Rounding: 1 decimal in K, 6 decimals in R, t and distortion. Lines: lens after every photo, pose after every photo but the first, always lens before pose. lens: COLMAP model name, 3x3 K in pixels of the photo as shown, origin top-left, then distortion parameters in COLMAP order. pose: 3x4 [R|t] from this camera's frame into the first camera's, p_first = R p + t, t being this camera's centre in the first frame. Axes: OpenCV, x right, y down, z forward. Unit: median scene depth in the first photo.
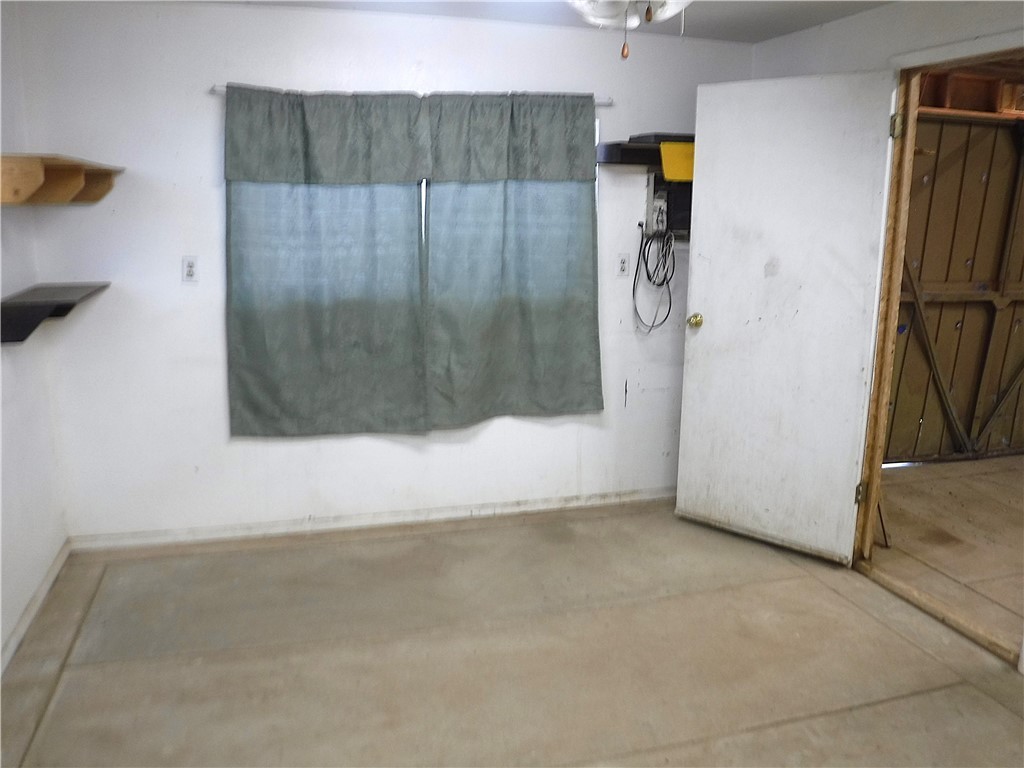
lens RADIAL K [[825.4, 0, 518.3], [0, 825.4, 386.3], [0, 0, 1]] dist [-0.111753, 0.043207]
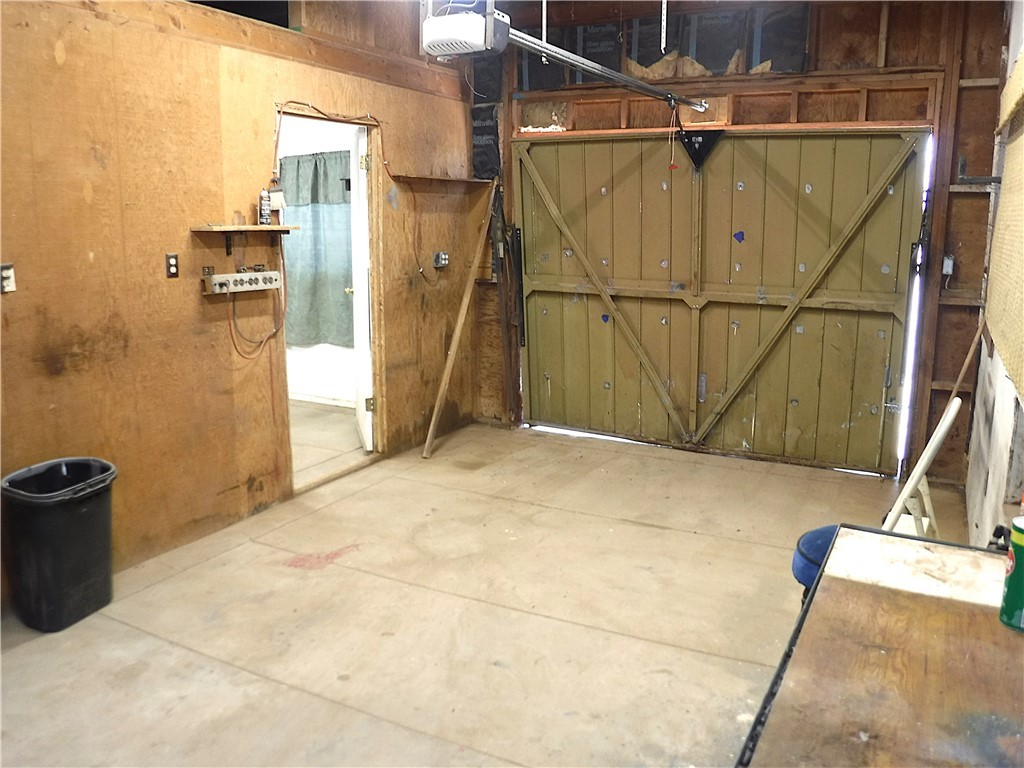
lens RADIAL K [[825.4, 0, 518.3], [0, 825.4, 386.3], [0, 0, 1]] dist [-0.111753, 0.043207]
pose [[0.721414, 0.136398, -0.678938, 1.283333], [-0.149300, 0.987989, 0.039846, -0.002133], [0.676218, 0.072621, 0.733113, 0.048358]]
